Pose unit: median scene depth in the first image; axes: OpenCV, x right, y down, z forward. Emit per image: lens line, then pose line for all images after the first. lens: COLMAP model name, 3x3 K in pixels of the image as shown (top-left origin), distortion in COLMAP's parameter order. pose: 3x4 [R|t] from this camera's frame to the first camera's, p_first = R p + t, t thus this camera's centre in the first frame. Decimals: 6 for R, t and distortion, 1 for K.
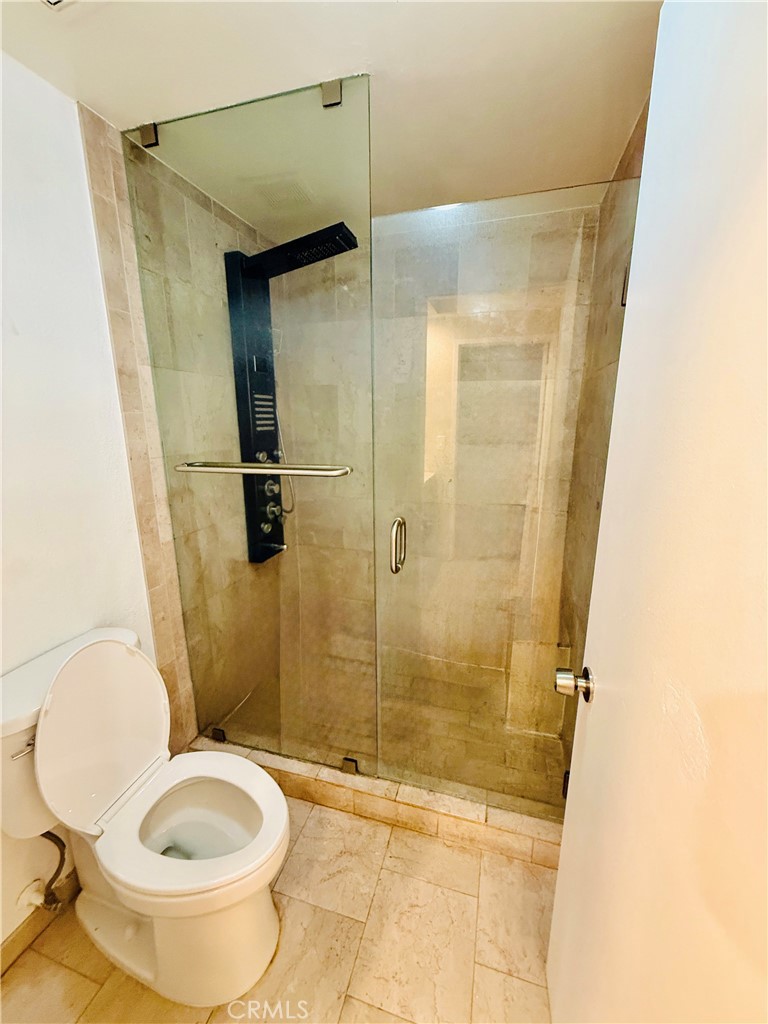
lens RADIAL K [[409.3, 0, 384.0], [0, 409.3, 510.8], [0, 0, 1]] dist [0.000246, 0.000140]
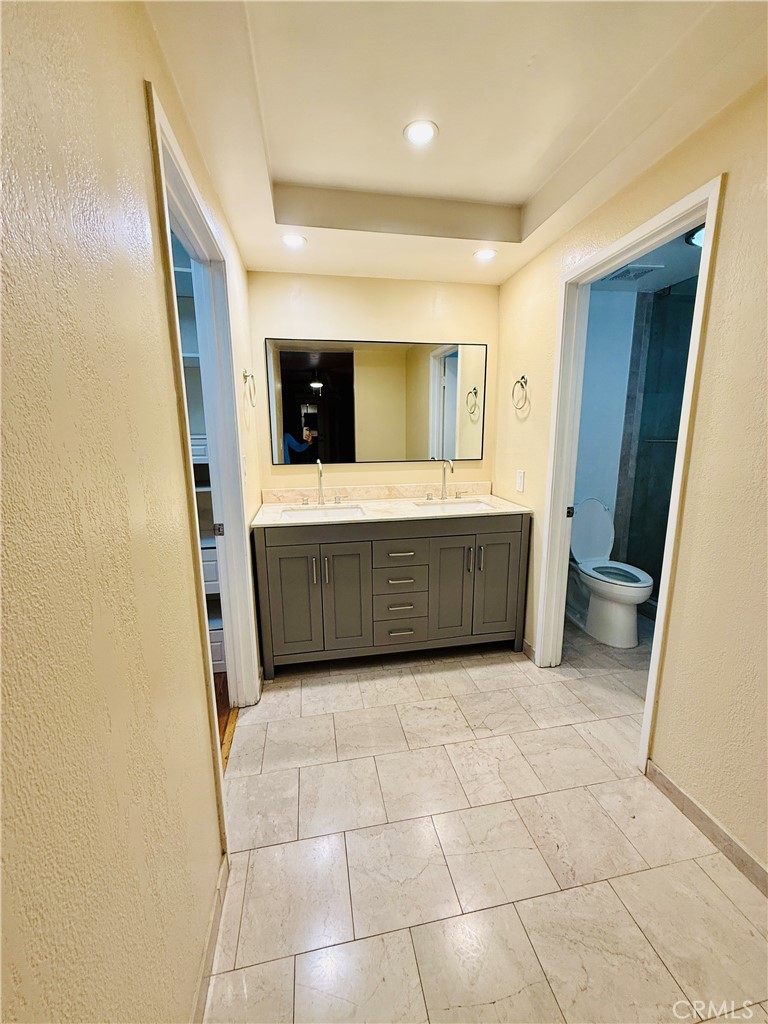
lens RADIAL K [[409.3, 0, 385.0], [0, 409.3, 510.2], [0, 0, 1]] dist [0.000246, 0.000140]
pose [[0.461561, 0.171669, -0.870340, 0.781184], [-0.190989, 0.977320, 0.091485, 0.311109], [0.866305, 0.123999, 0.483880, -1.140840]]
